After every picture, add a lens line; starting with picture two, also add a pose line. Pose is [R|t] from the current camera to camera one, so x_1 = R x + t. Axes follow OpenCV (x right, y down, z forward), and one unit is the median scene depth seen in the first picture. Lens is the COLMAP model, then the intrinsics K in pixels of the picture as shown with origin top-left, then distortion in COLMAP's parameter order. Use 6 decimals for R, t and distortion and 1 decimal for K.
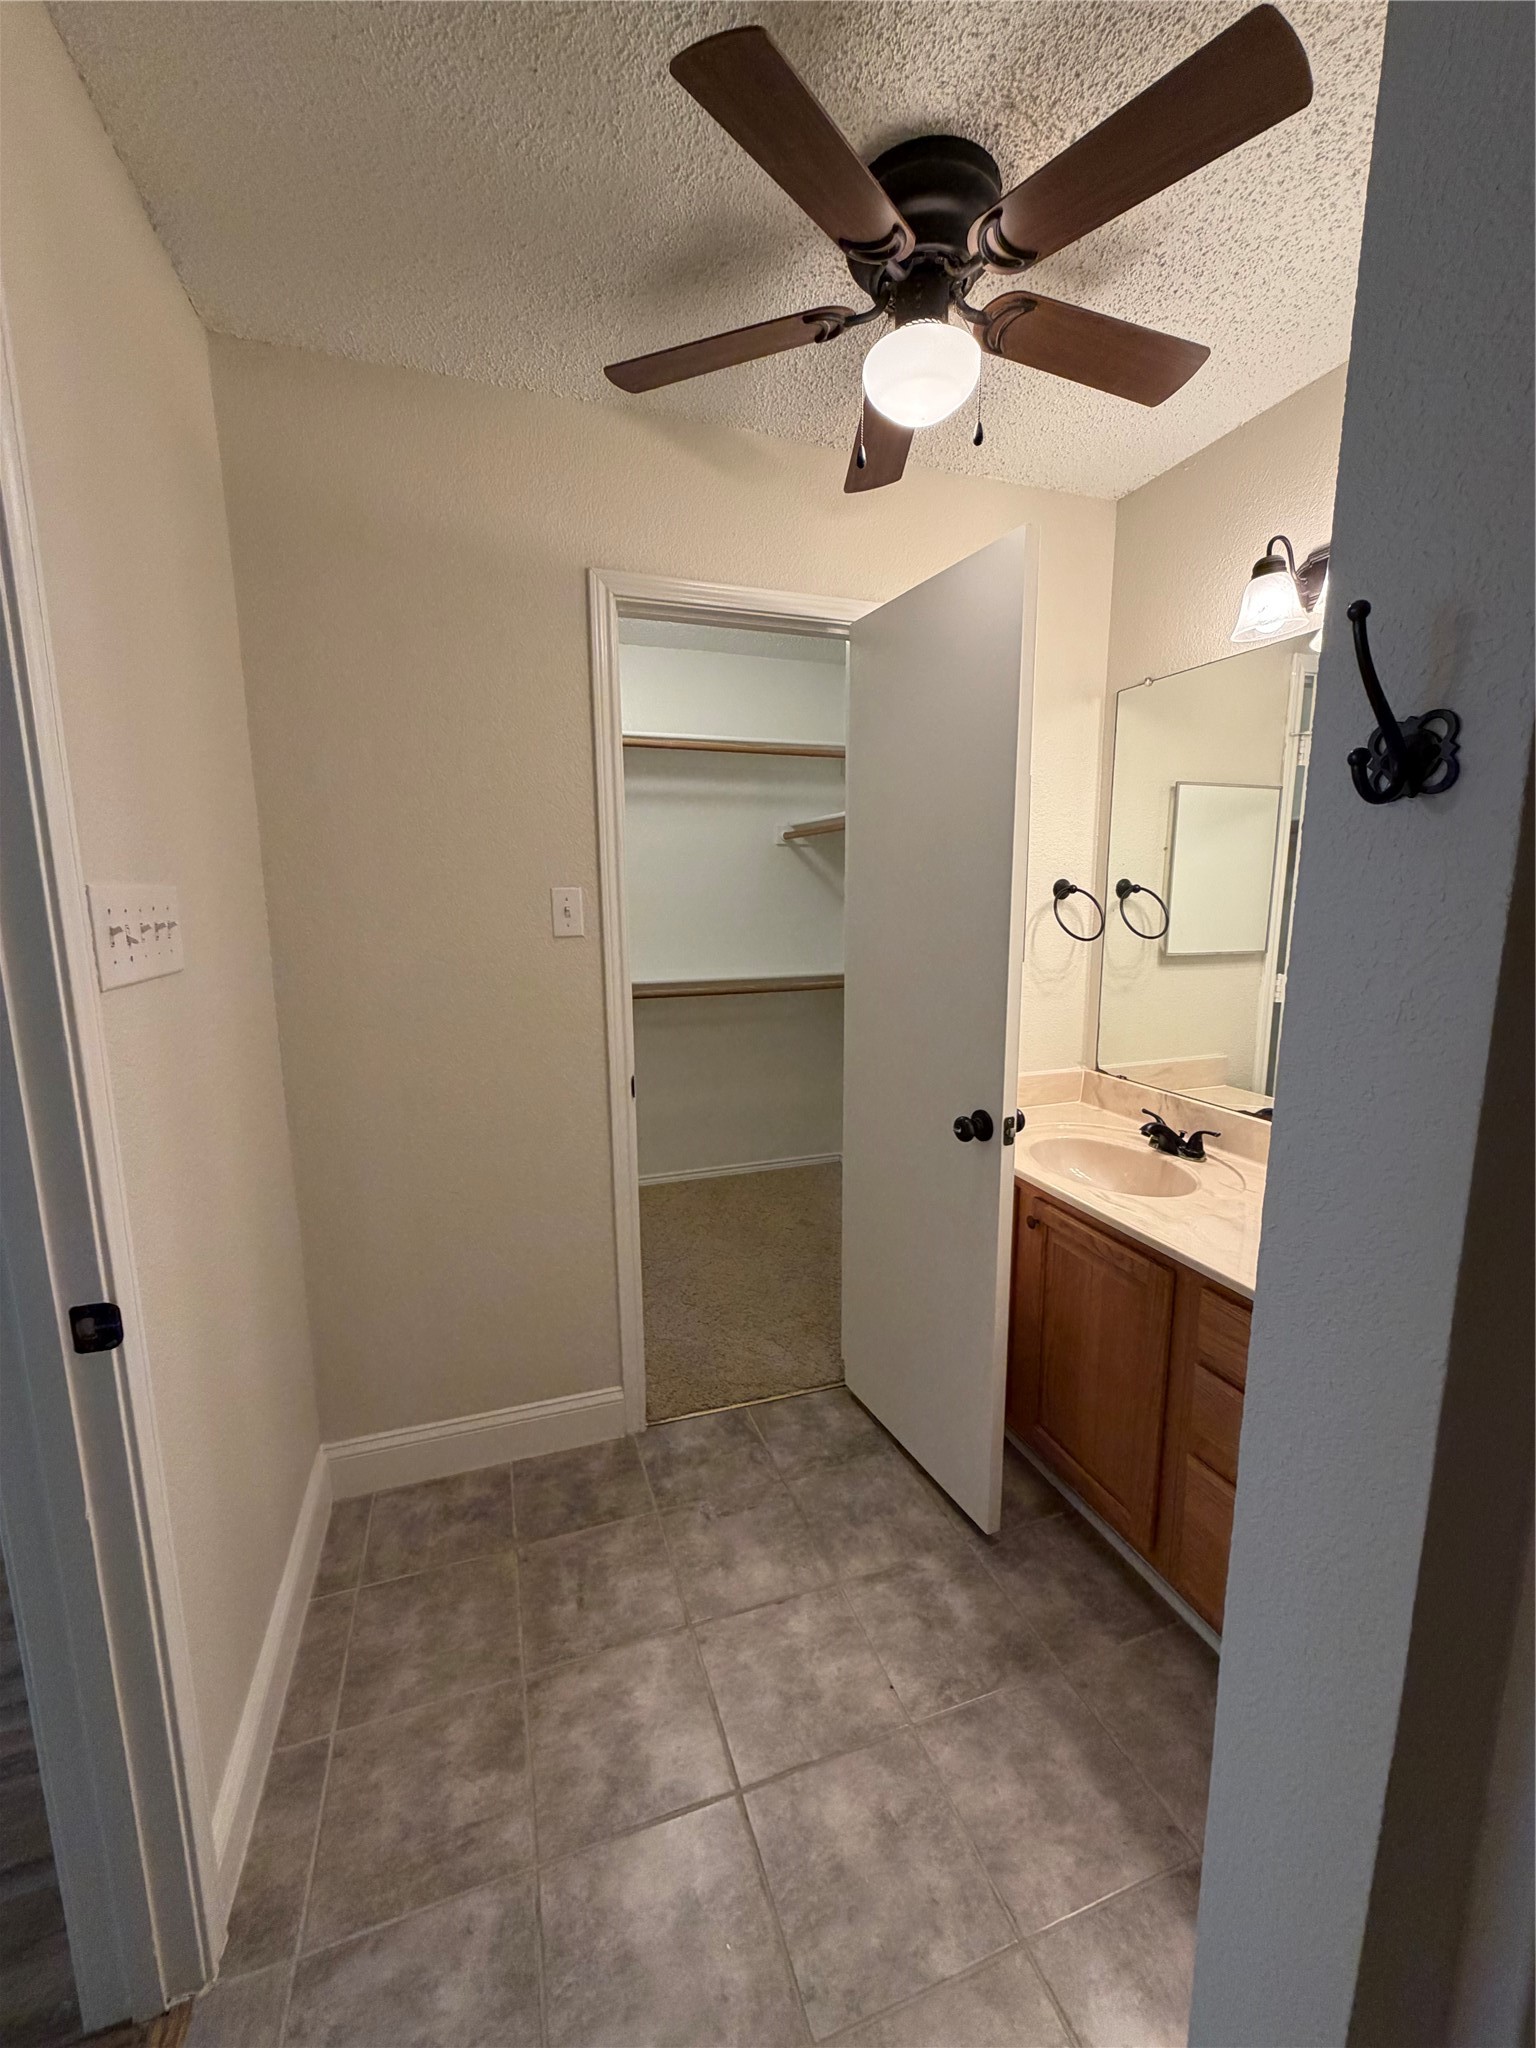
lens RADIAL K [[813.5, 0, 768.0], [0, 813.5, 1024.0], [0, 0, 1]] dist [0.001700, 0.000153]
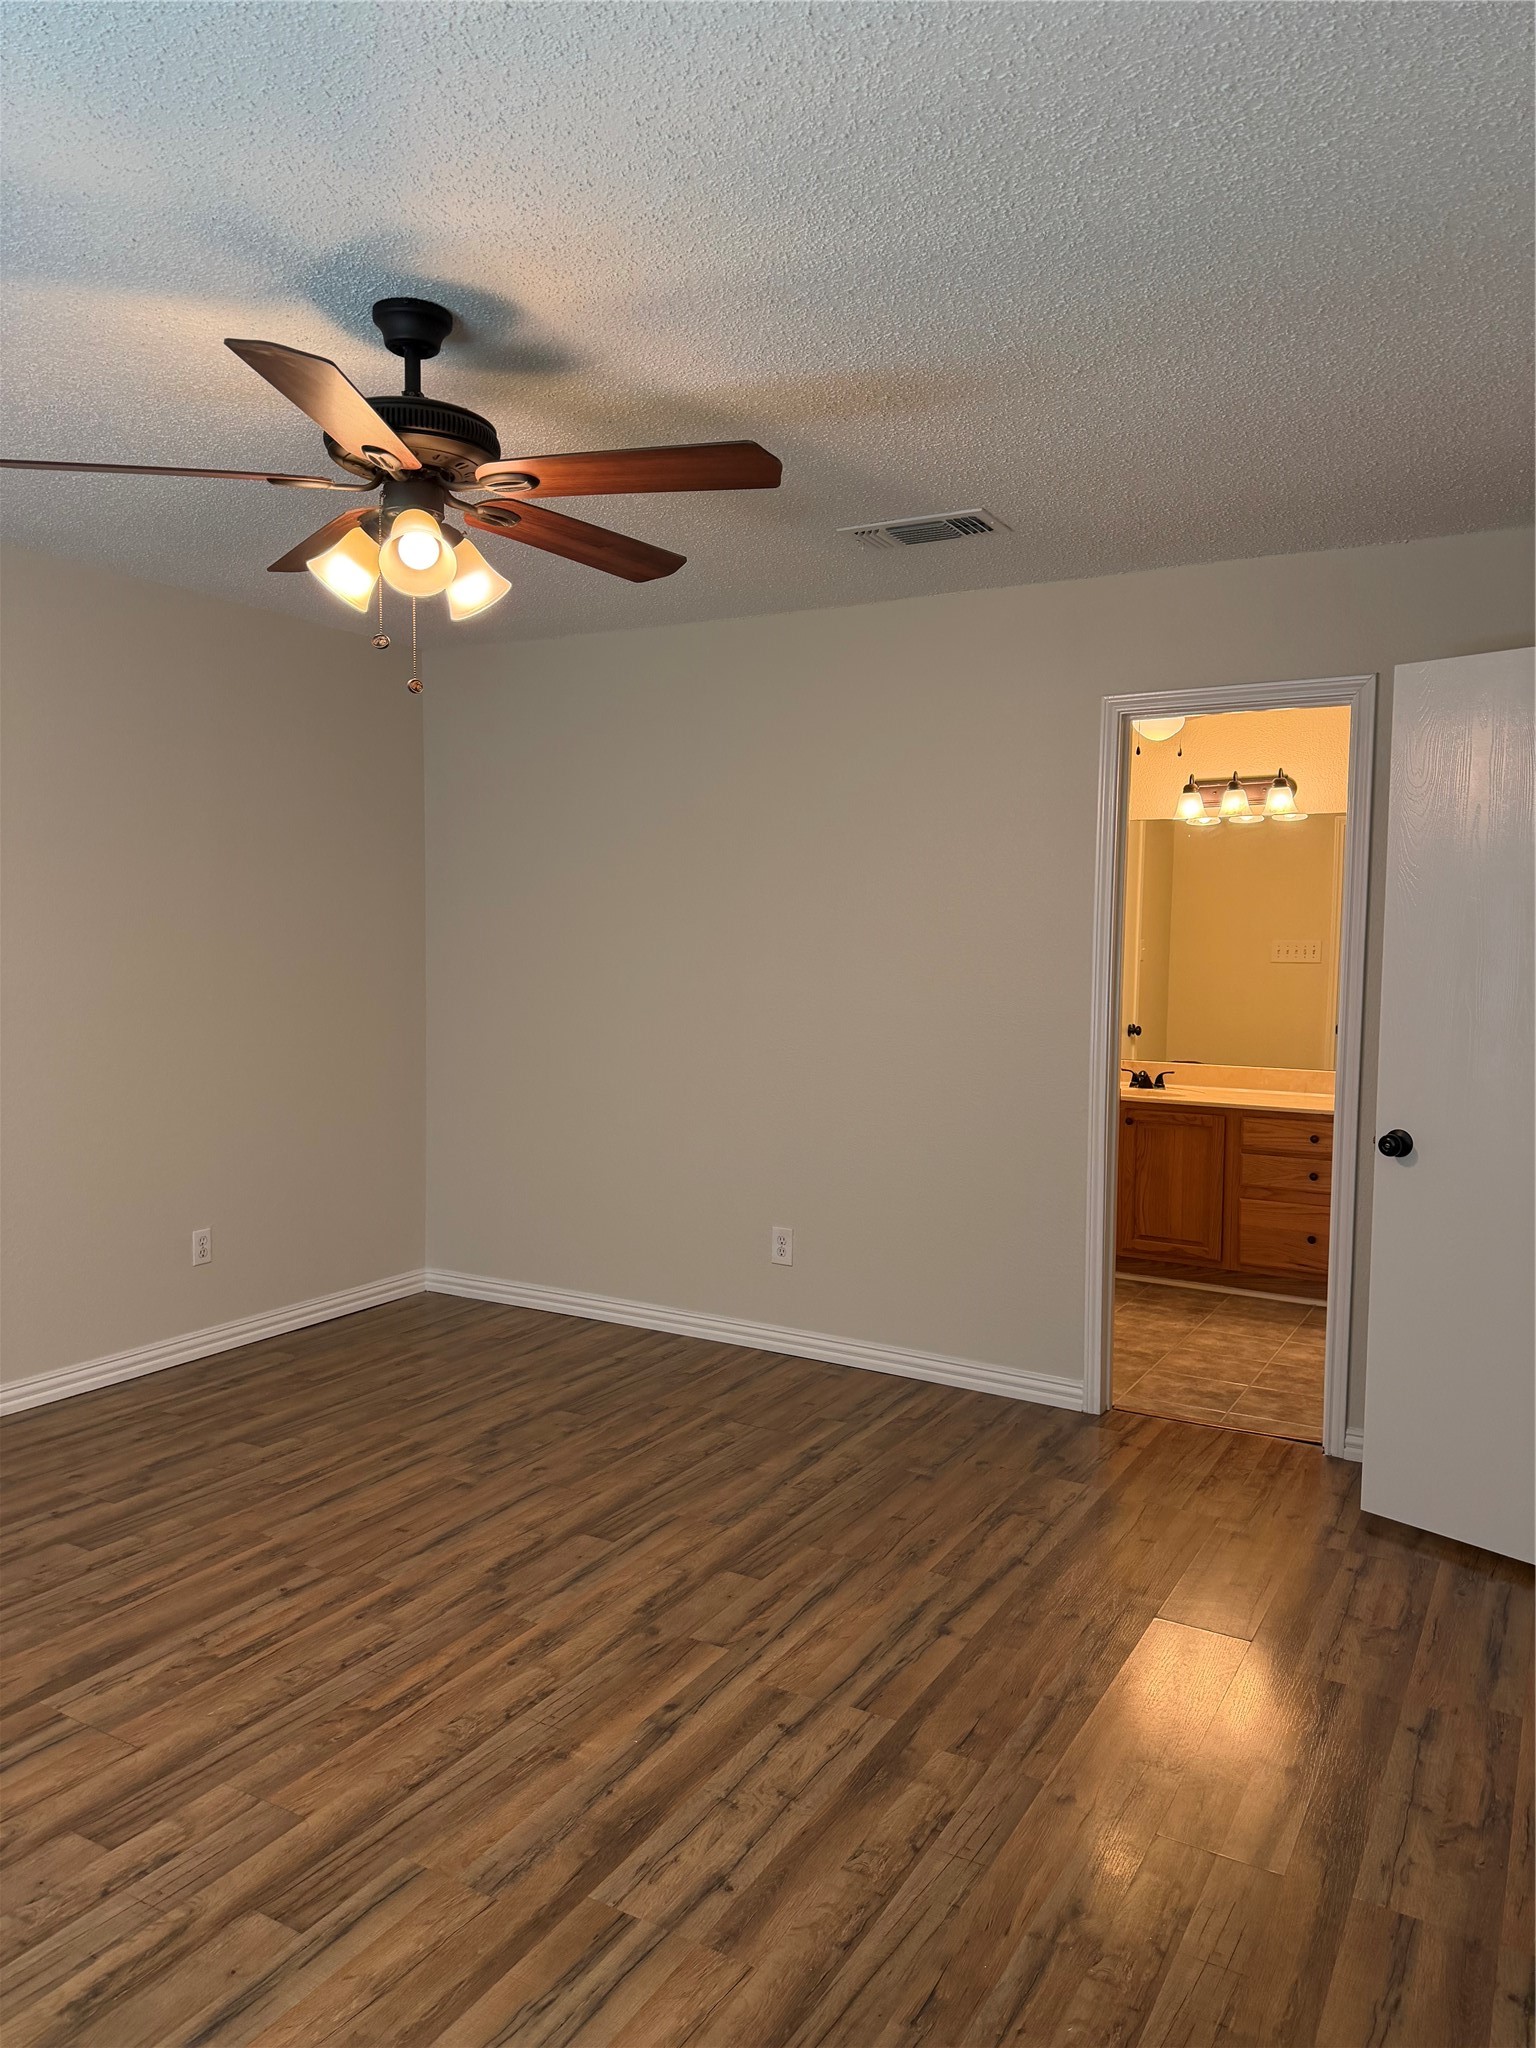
lens RADIAL K [[1420.2, 0, 775.9], [0, 1420.2, 953.2], [0, 0, 1]] dist [0.034938, -0.046507]
pose [[0.758244, 0.004618, 0.651955, -3.022858], [0.072633, 0.993152, -0.091510, 0.136673], [-0.647913, 0.116740, 0.752716, -1.193744]]
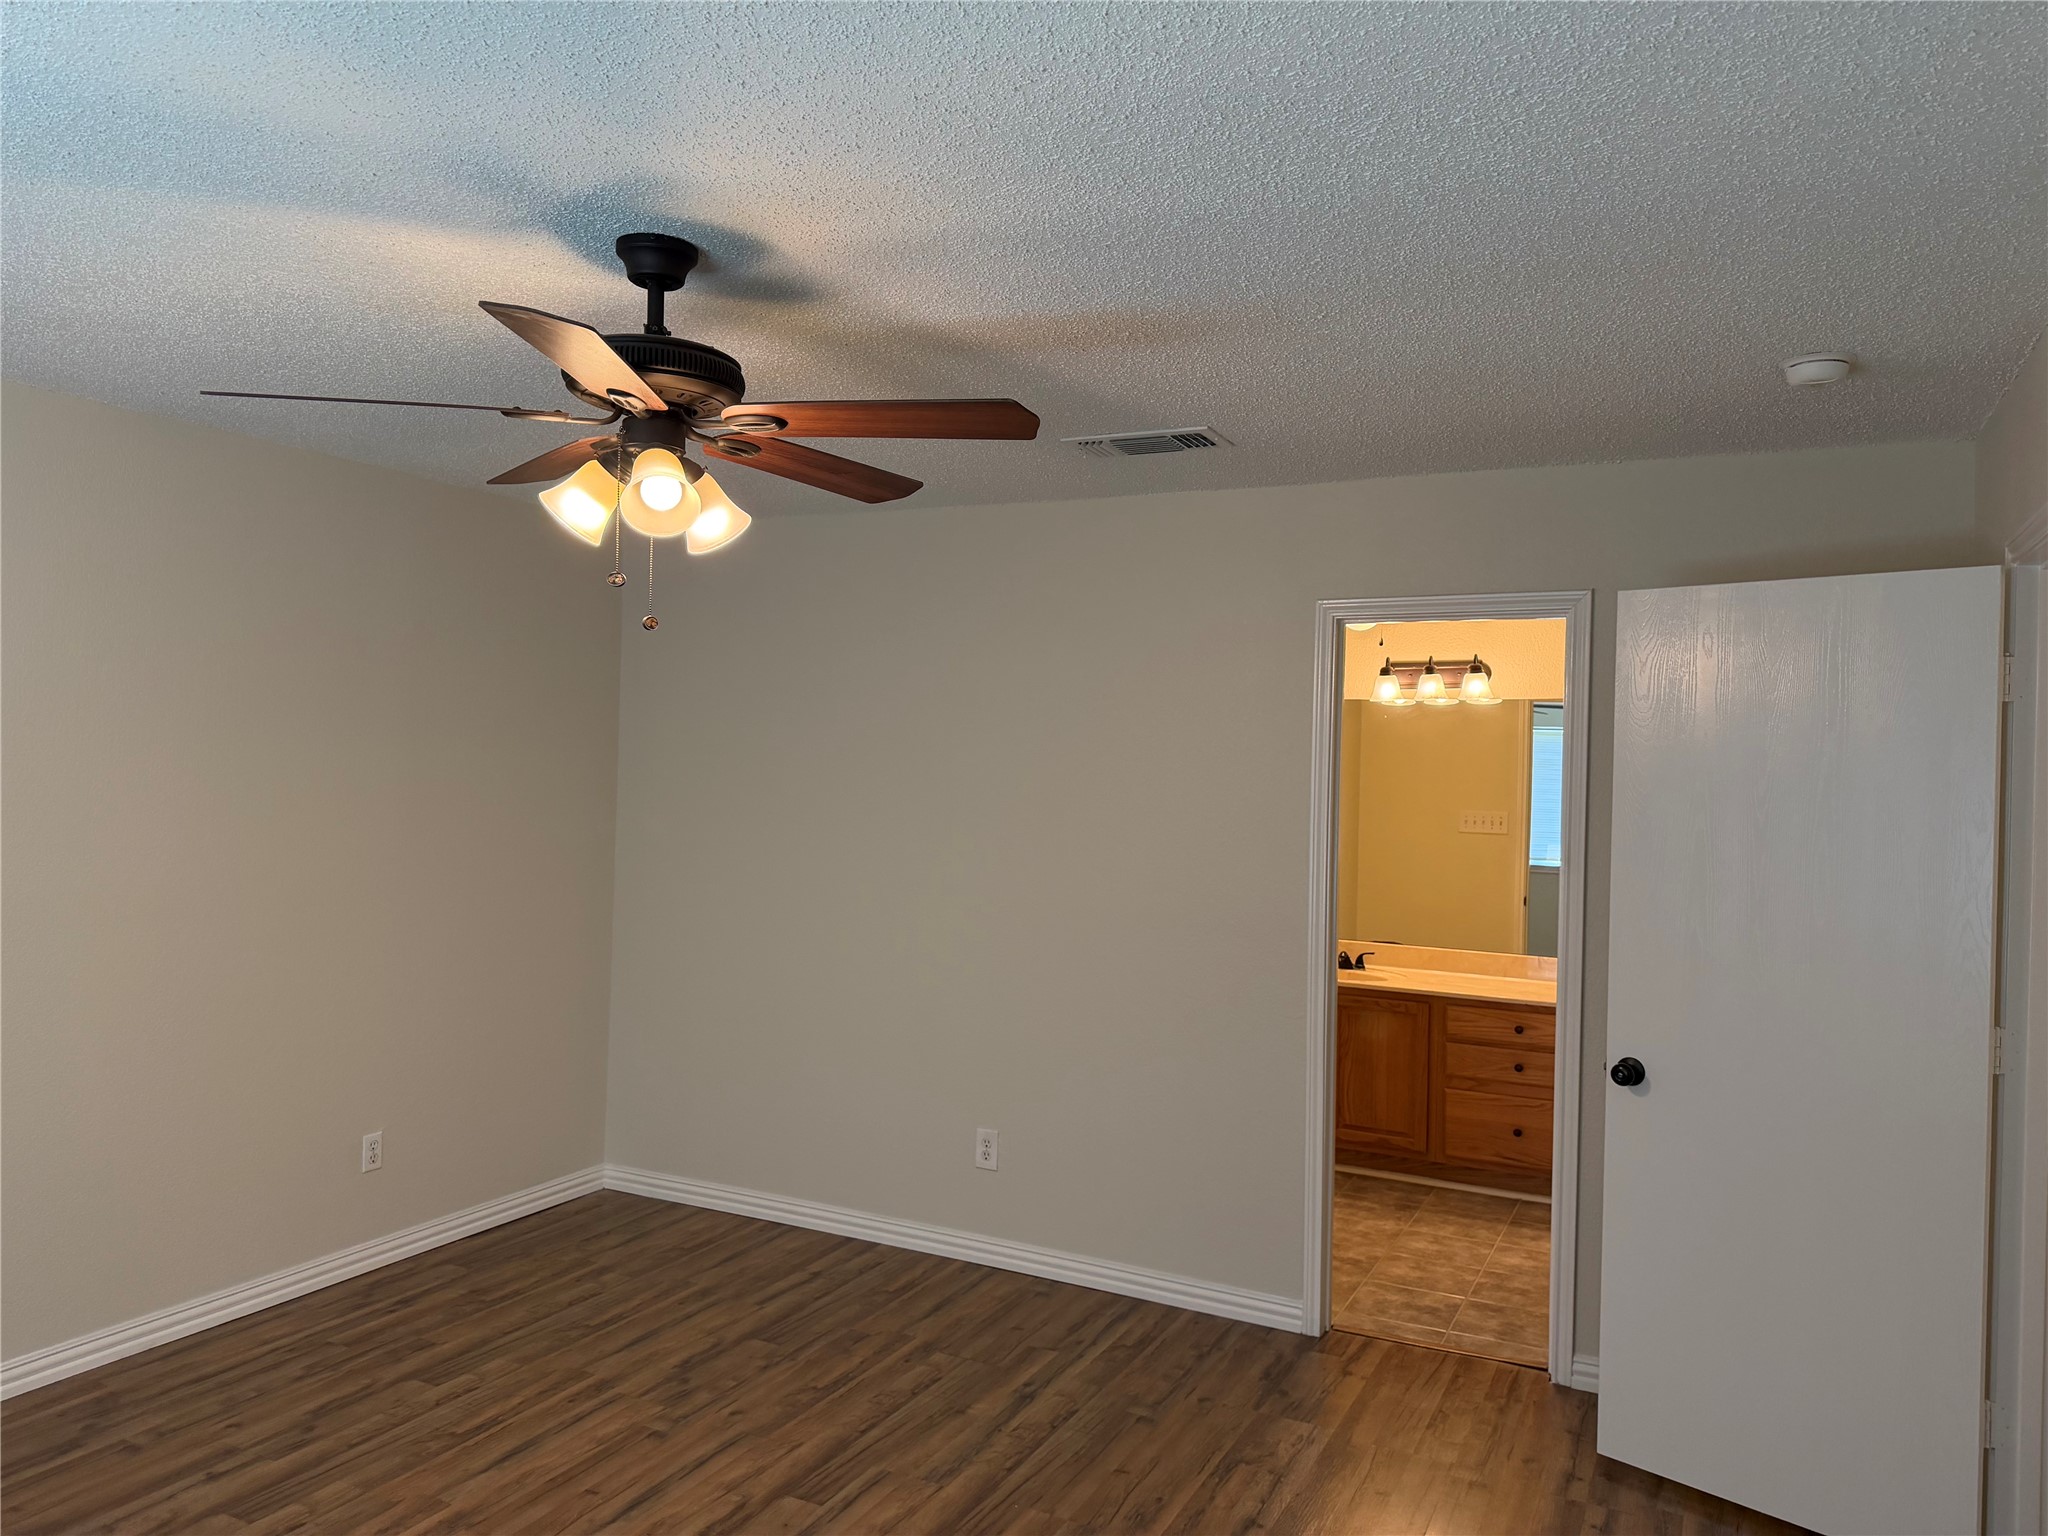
lens RADIAL K [[1407.1, 0, 1028.2], [0, 1407.1, 690.6], [0, 0, 1]] dist [0.099952, -0.180277]
pose [[0.721491, 0.060476, 0.689777, -3.045284], [0.069262, 0.984879, -0.158795, 0.010165], [-0.688951, 0.162344, 0.706393, -1.117647]]
